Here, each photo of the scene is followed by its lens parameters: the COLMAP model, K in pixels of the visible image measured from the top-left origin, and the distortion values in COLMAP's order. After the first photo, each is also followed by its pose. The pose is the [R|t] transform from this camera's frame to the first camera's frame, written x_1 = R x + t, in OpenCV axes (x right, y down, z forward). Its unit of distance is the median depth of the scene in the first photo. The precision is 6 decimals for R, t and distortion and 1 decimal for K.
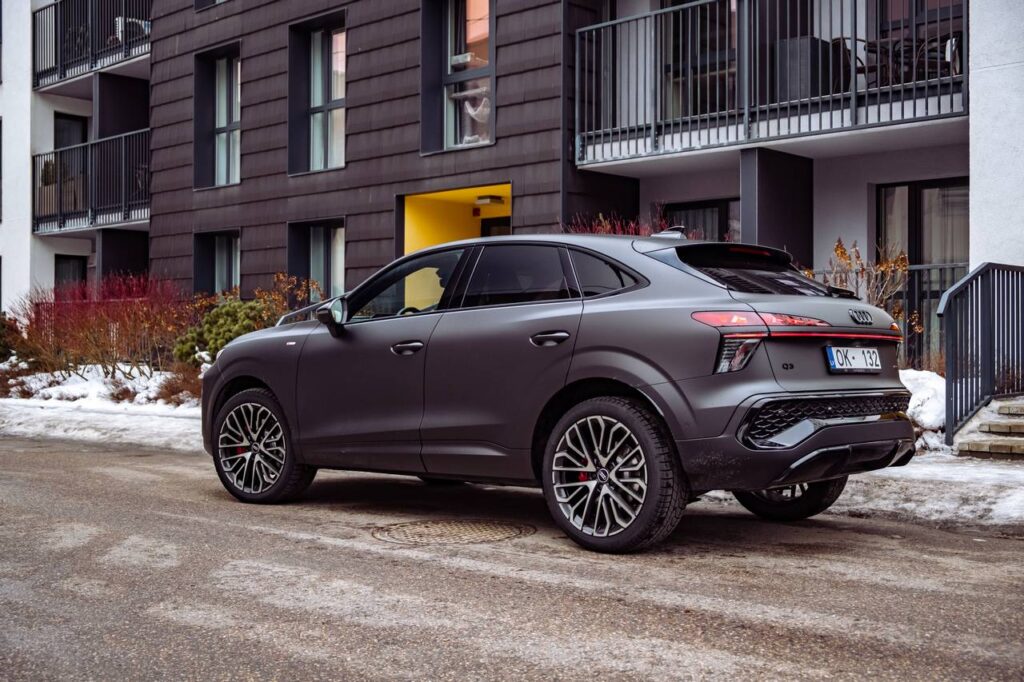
lens RADIAL K [[1144.0, 0, 512.0], [0, 1144.0, 341.0], [0, 0, 1]] dist [-0.043006, 0.015265]
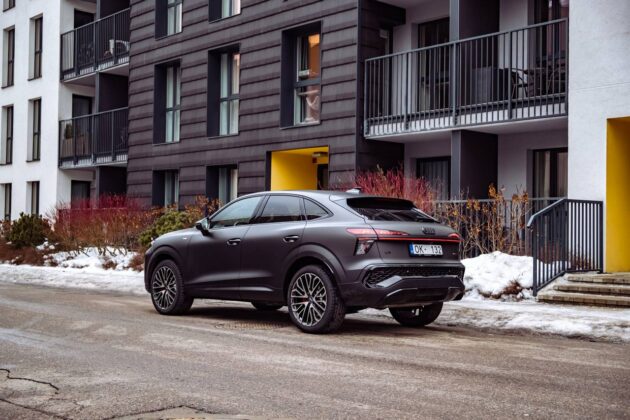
lens RADIAL K [[786.9, 0, 315.0], [0, 786.9, 210.0], [0, 0, 1]] dist [-0.014829, -0.026915]
pose [[0.996905, 0.009302, -0.078065, 0.082202], [-0.011679, 0.999480, -0.030047, -0.005227], [0.077745, 0.030866, 0.996495, -0.221740]]
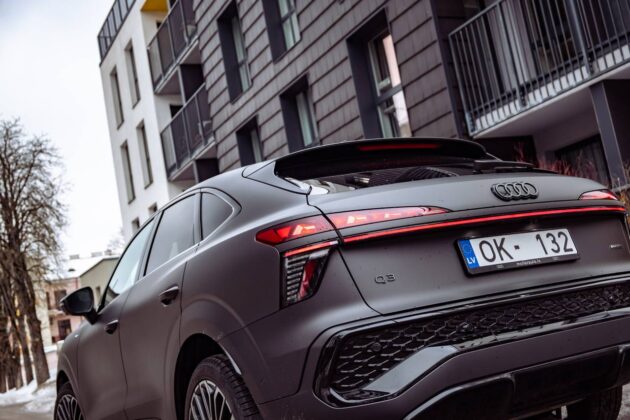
lens RADIAL K [[736.6, 0, 315.0], [0, 736.6, 210.0], [0, 0, 1]] dist [-0.028310, -0.033350]
pose [[0.929030, -0.218352, -0.298706, 0.131084], [0.180643, 0.972220, -0.148853, 0.015488], [0.322910, 0.084330, 0.942665, 0.205074]]
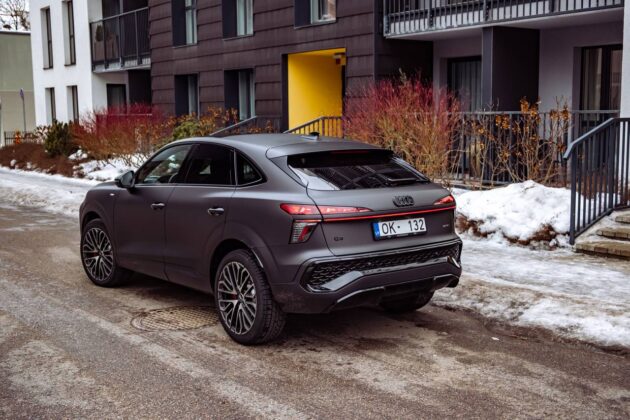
lens RADIAL K [[736.6, 0, 315.0], [0, 736.6, 210.0], [0, 0, 1]] dist [-0.028310, -0.033350]
pose [[0.985547, 0.007257, -0.169244, 0.143797], [0.014734, 0.991623, 0.128320, -0.056076], [0.168758, -0.128959, 0.977185, -0.000508]]
